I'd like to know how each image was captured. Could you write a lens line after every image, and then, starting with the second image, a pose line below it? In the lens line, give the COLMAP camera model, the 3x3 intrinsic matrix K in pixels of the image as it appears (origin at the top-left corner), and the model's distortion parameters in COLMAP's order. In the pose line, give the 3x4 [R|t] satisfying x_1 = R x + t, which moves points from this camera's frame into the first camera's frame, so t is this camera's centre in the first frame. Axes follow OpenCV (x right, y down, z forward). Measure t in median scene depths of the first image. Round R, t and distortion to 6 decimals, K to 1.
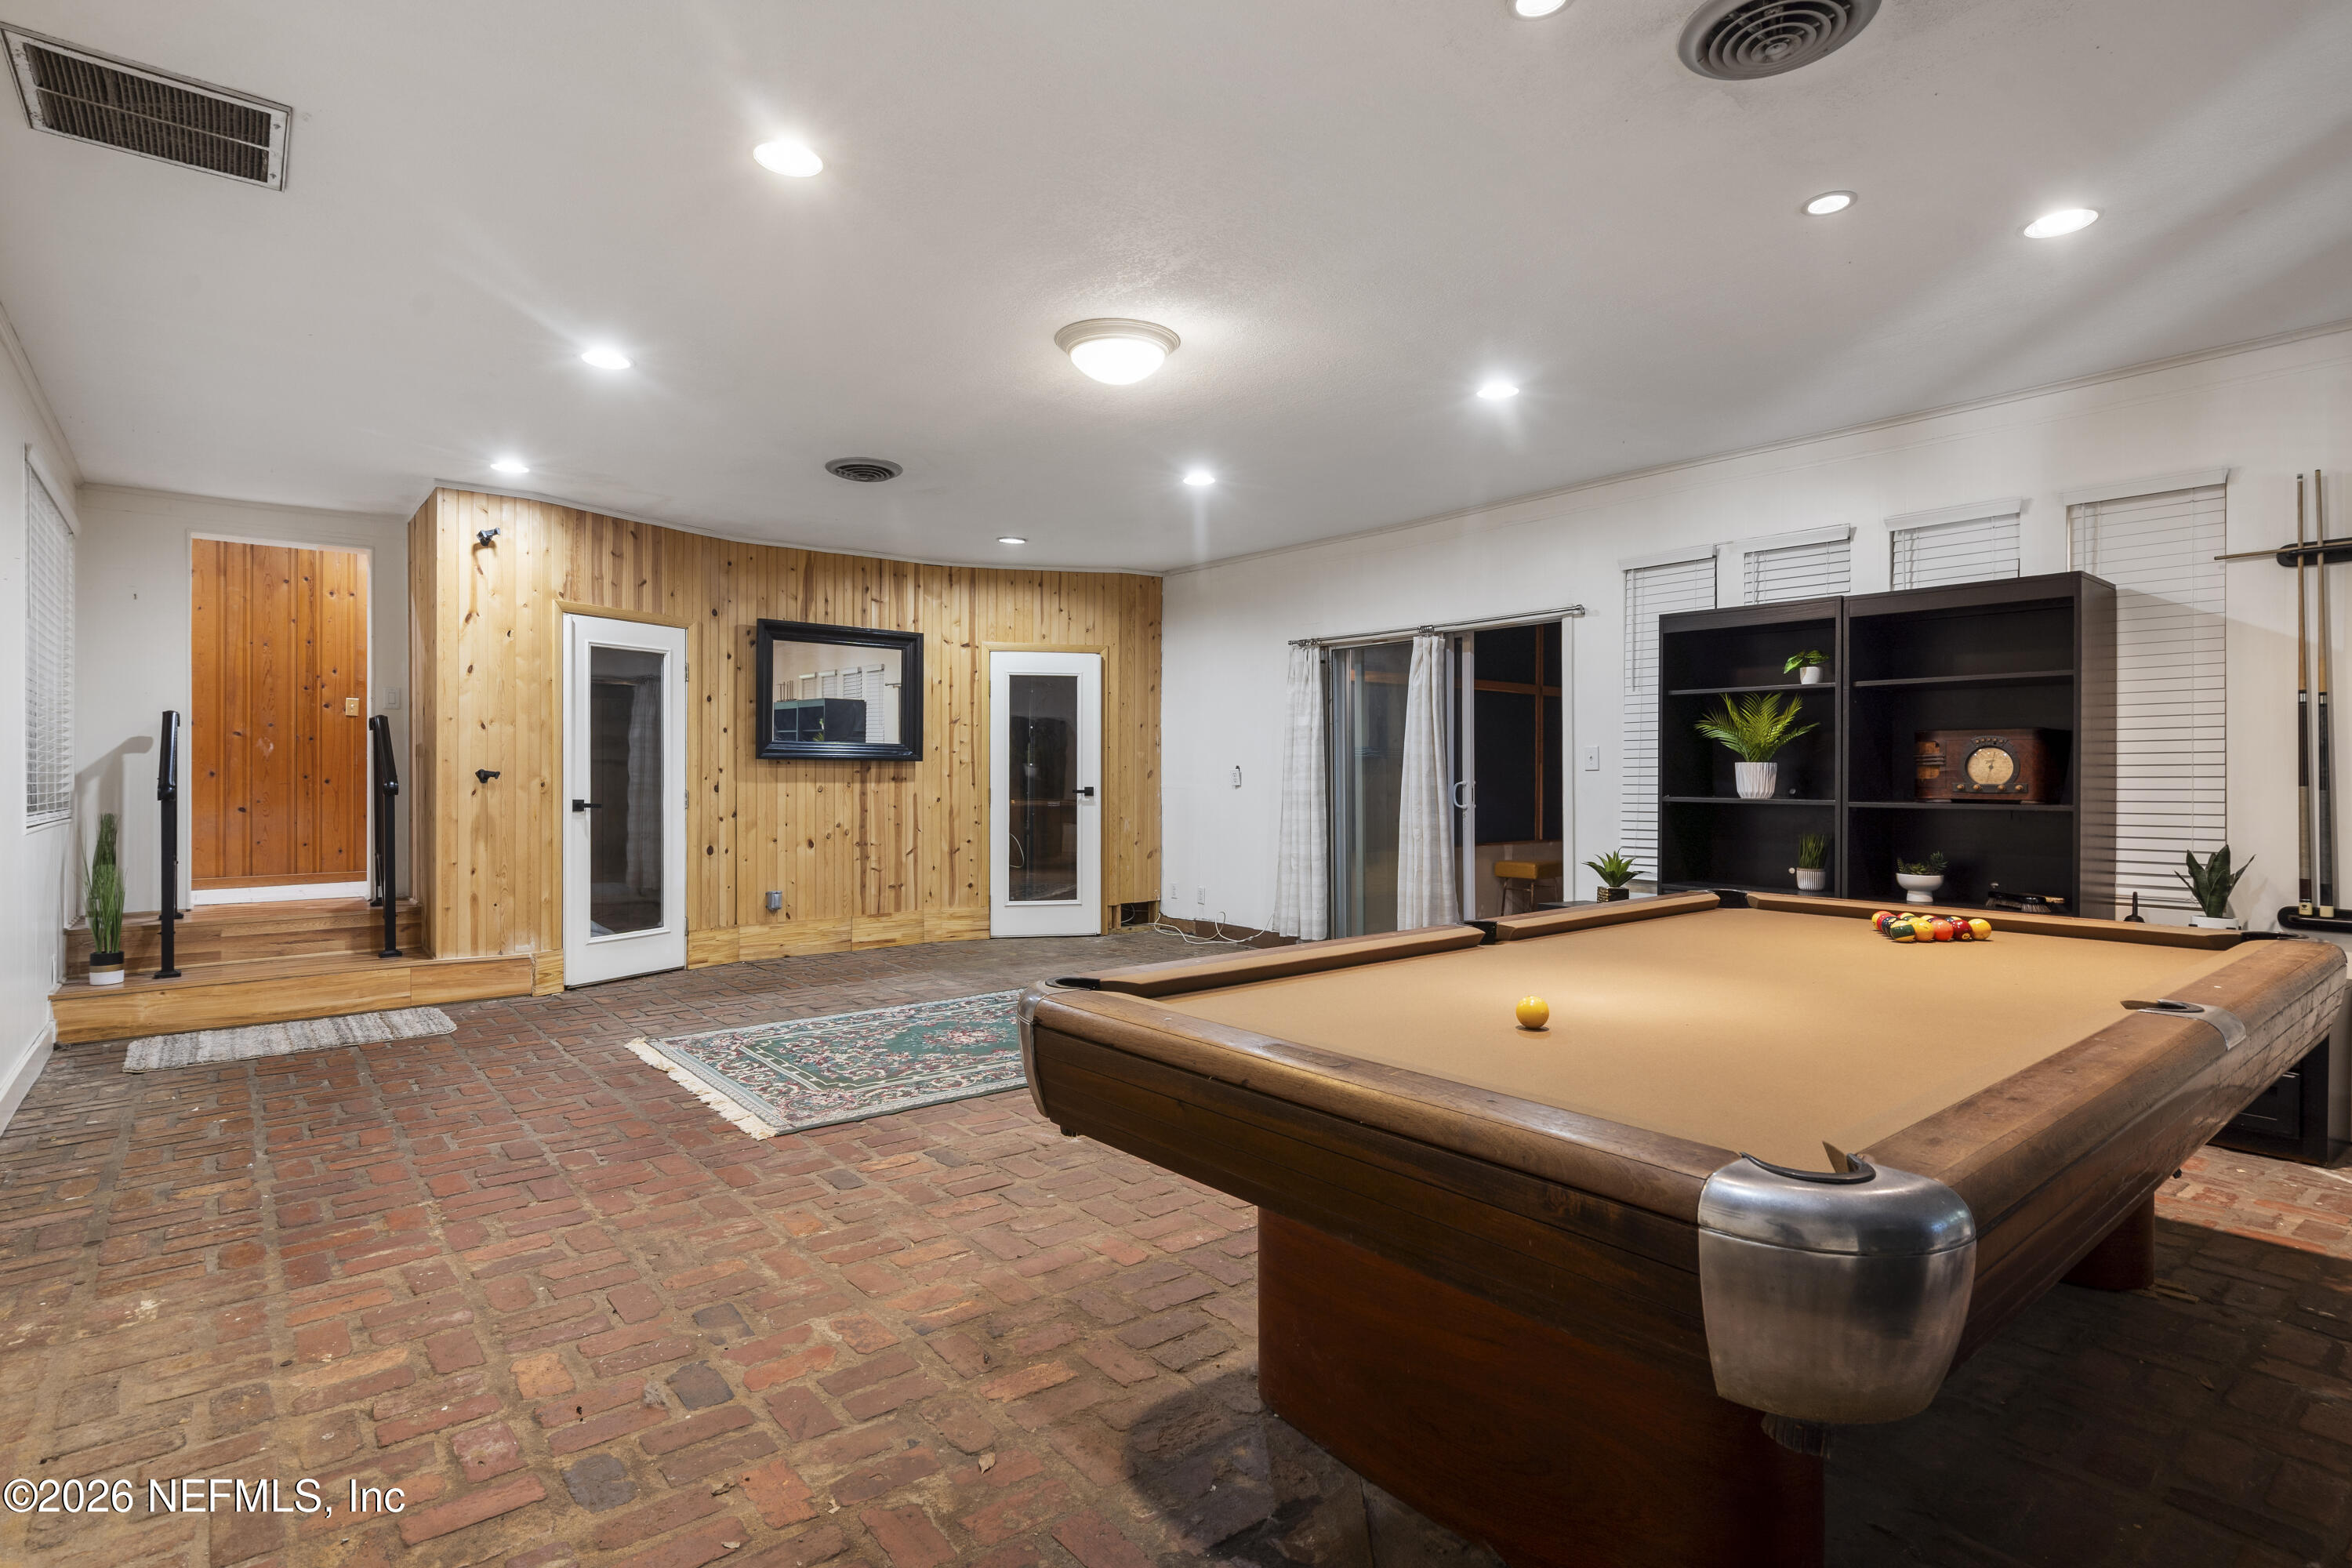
lens RADIAL K [[1178.6, 0, 1176.0], [0, 1178.6, 784.0], [0, 0, 1]] dist [-0.000356, -0.000126]
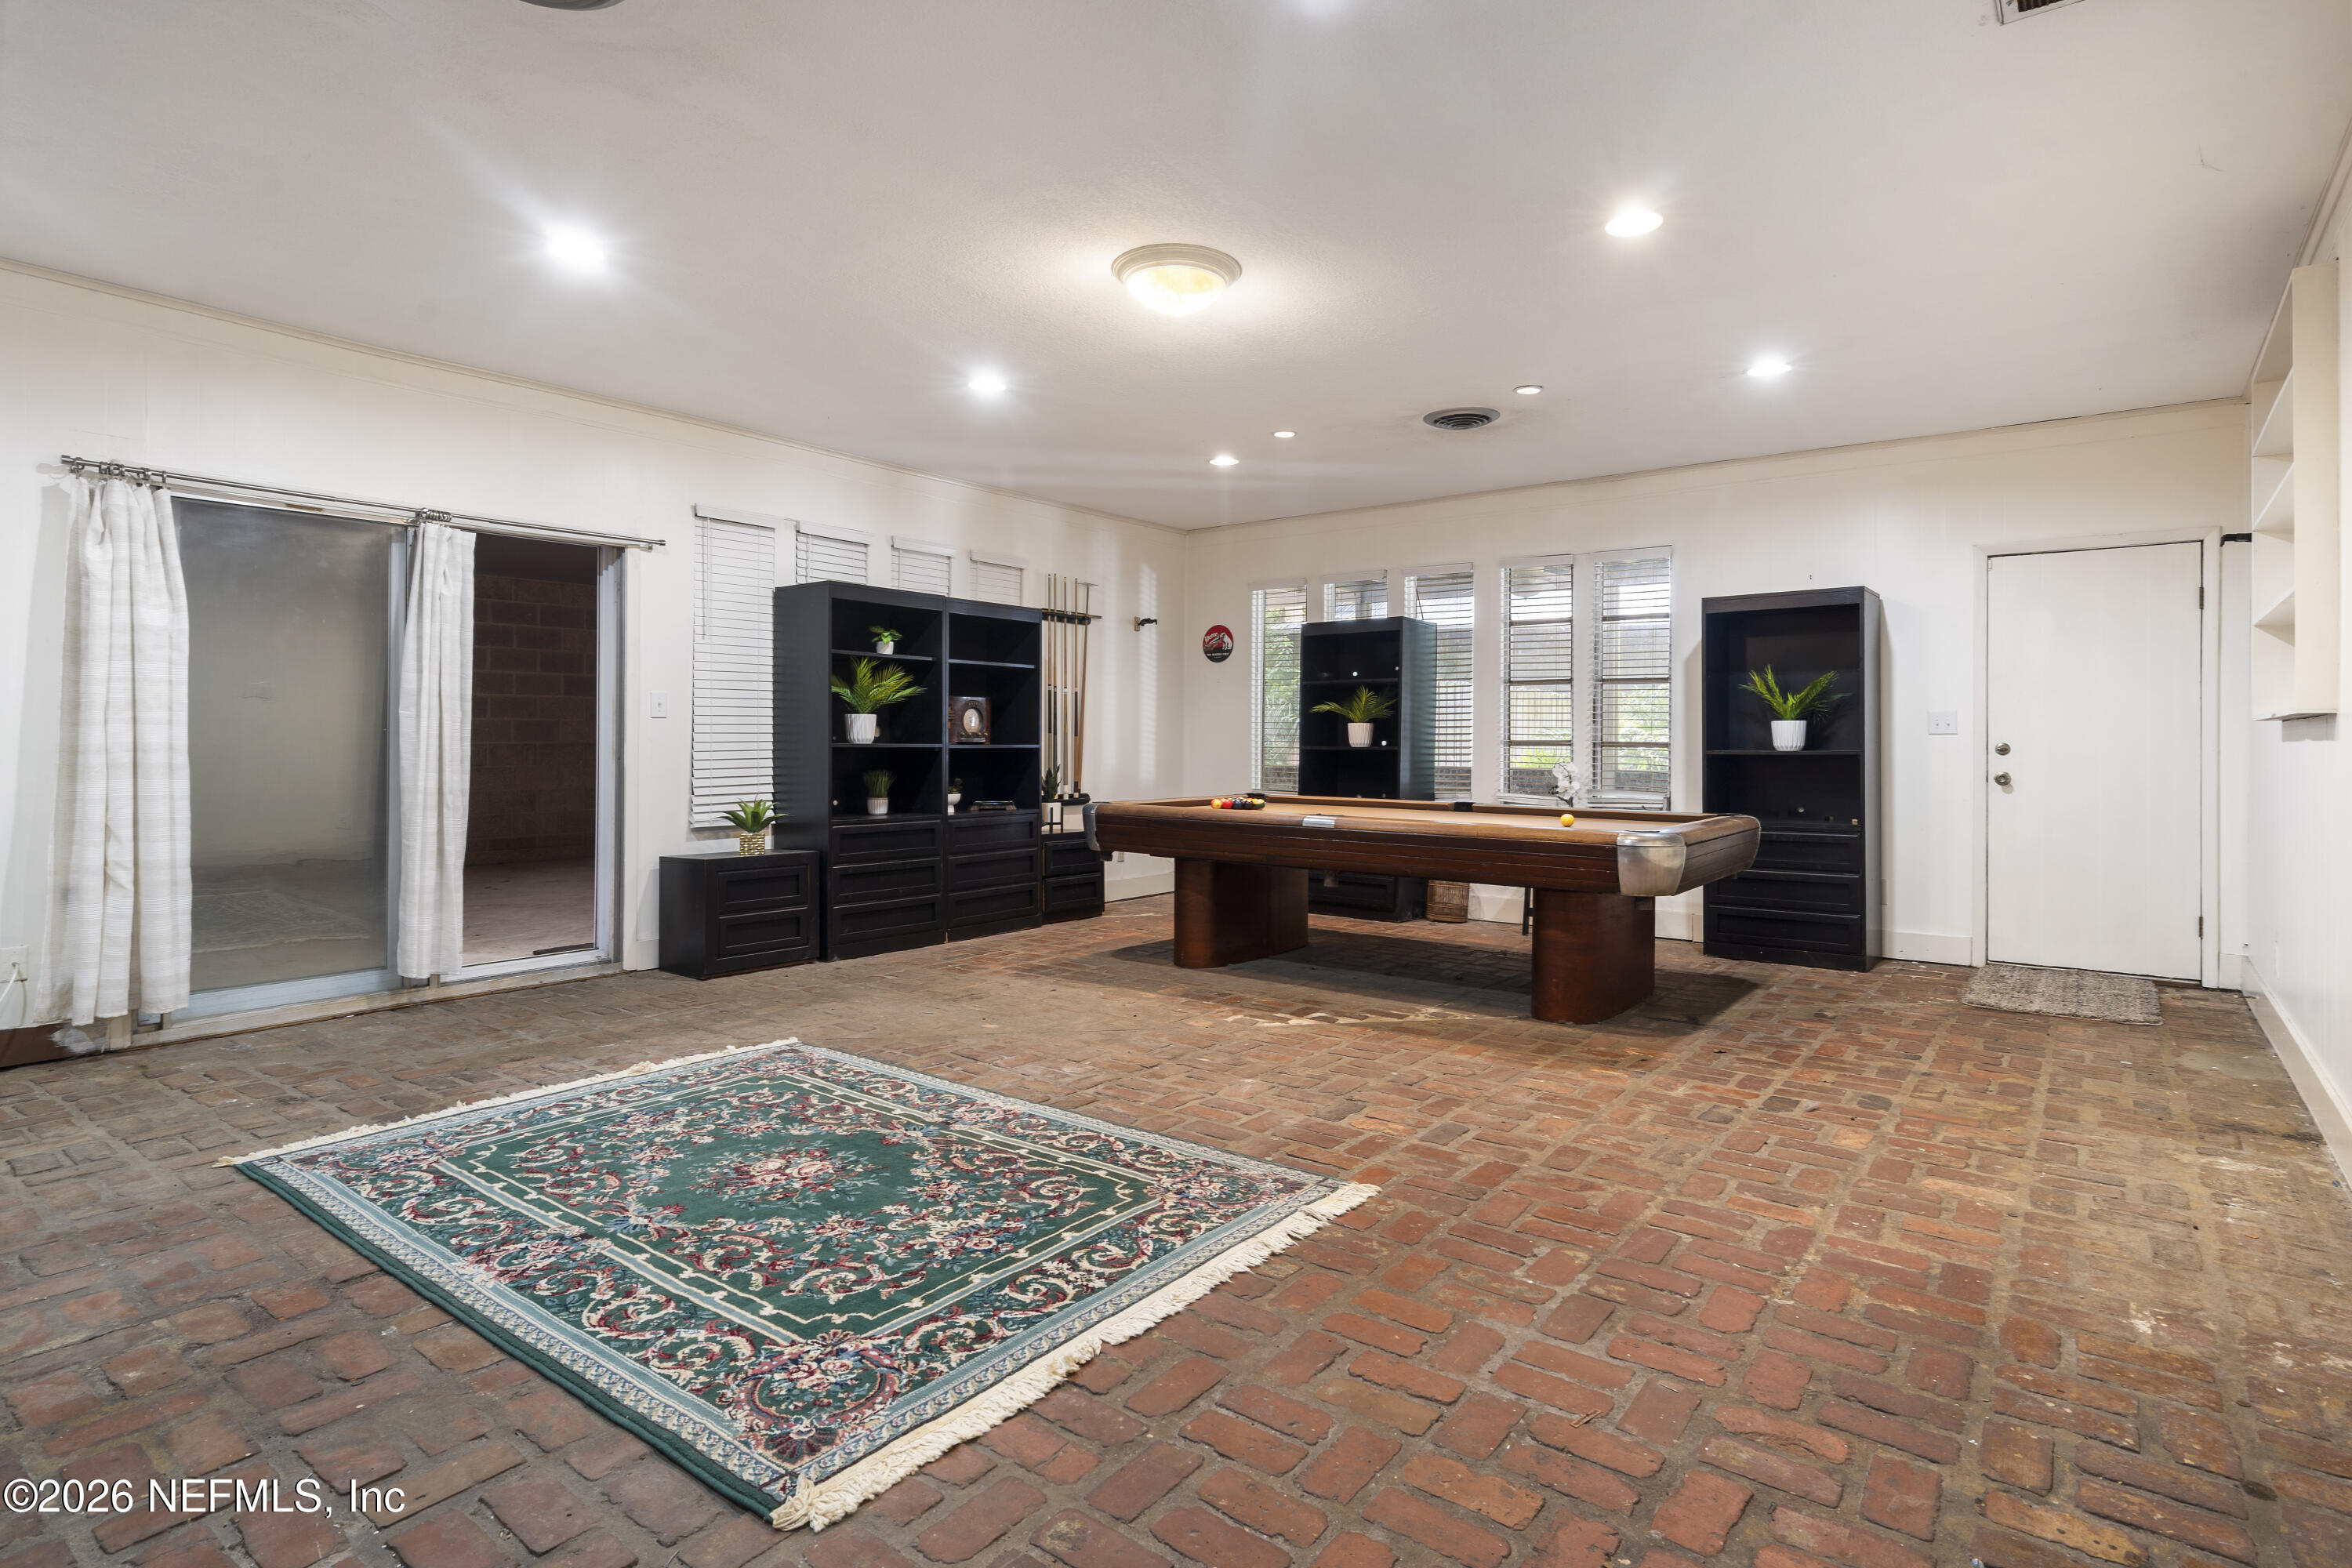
lens RADIAL K [[1195.9, 0, 1176.0], [0, 1195.9, 784.0], [0, 0, 1]] dist [0.016860, -0.000050]
pose [[-0.232656, -0.038252, 0.971807, -1.111719], [-0.002251, 0.999245, 0.038793, 0.005366], [-0.972556, 0.006838, -0.232567, 1.352474]]
